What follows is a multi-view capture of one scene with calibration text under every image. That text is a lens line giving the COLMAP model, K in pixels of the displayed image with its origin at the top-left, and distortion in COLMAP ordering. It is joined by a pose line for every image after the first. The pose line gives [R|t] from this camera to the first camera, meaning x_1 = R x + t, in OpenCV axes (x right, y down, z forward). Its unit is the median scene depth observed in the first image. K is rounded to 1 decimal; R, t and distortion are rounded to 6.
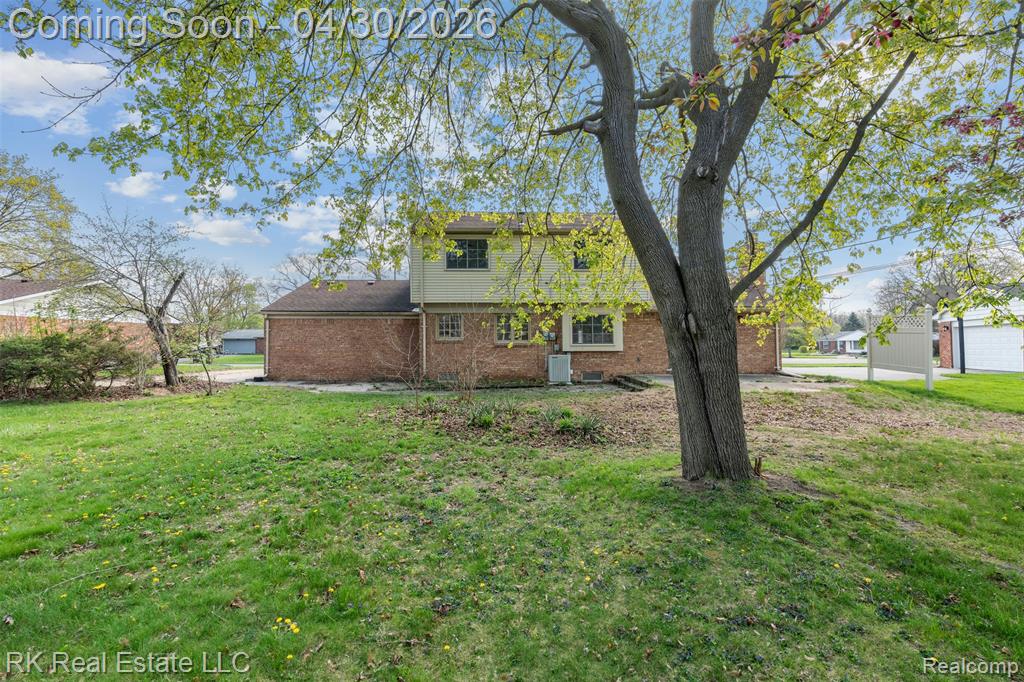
lens RADIAL K [[452.4, 0, 512.0], [0, 452.4, 341.0], [0, 0, 1]] dist [0.000228, -0.000190]
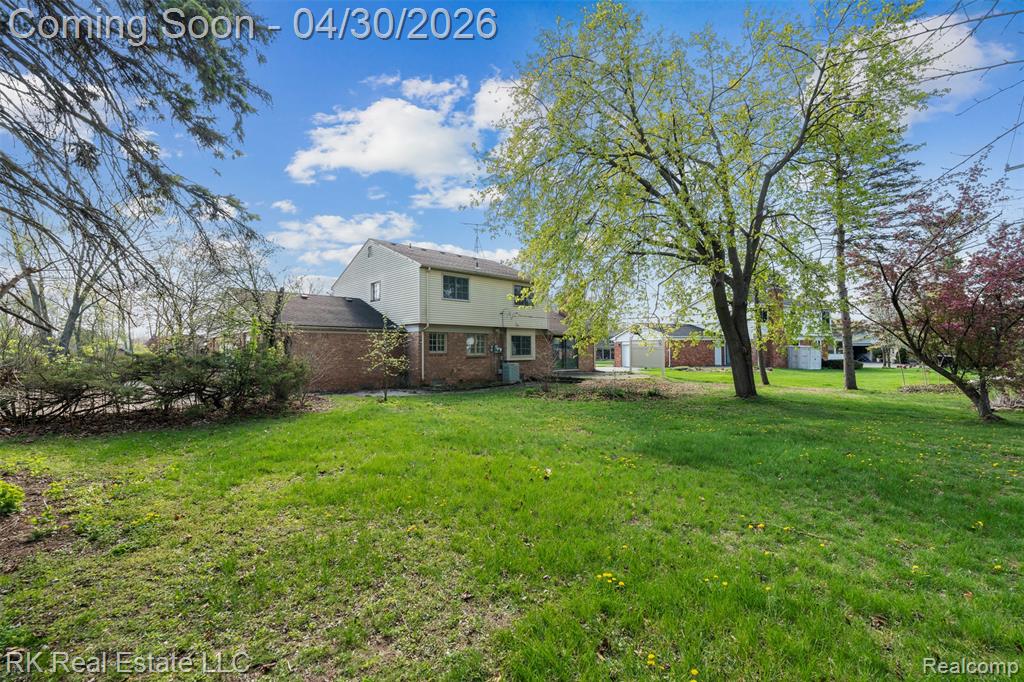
lens RADIAL K [[452.4, 0, 512.0], [0, 452.4, 341.0], [0, 0, 1]] dist [0.000228, -0.000190]
pose [[0.744848, 0.009675, 0.667164, -0.813251], [0.015474, 0.999375, -0.031769, 0.006641], [-0.667054, 0.033987, 0.744233, -0.082311]]
